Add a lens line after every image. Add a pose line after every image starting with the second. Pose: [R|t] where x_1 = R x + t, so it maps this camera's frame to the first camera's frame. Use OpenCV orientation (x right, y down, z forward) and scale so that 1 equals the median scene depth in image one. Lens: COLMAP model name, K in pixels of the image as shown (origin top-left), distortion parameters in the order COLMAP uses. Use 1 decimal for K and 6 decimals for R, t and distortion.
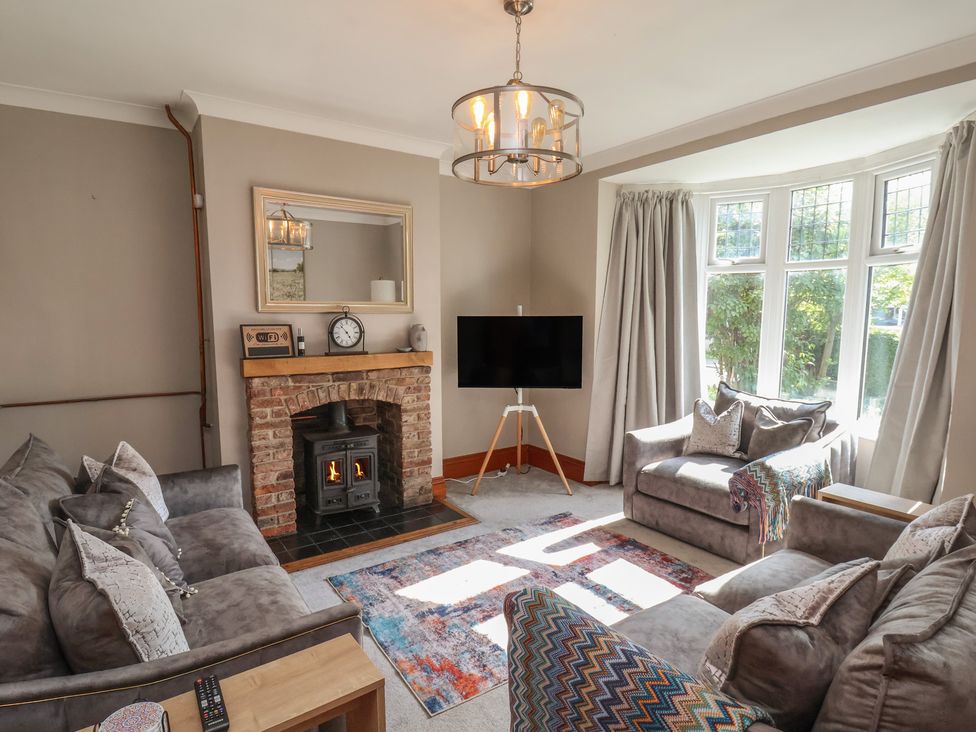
lens RADIAL K [[521.9, 0, 486.8], [0, 521.9, 368.0], [0, 0, 1]] dist [0.000545, -0.013030]
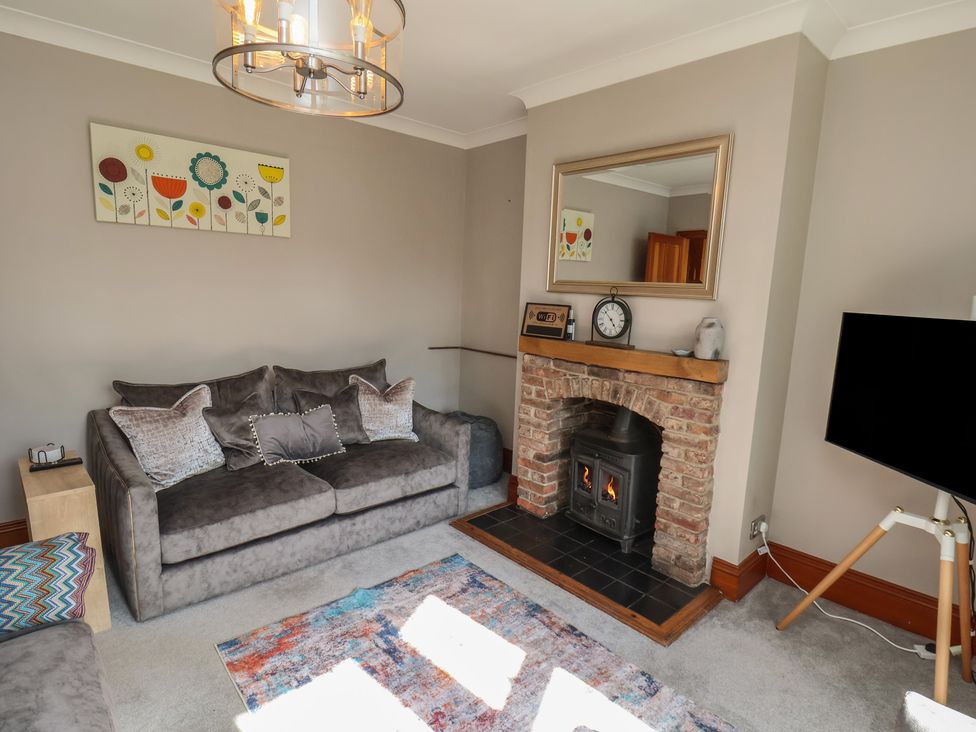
lens RADIAL K [[521.9, 0, 508.9], [0, 521.9, 373.1], [0, 0, 1]] dist [0.000545, -0.013030]
pose [[0.170945, 0.165955, -0.971204, 0.531893], [-0.145453, 0.979163, 0.141713, -0.081093], [0.974485, 0.117039, 0.191522, 0.720692]]
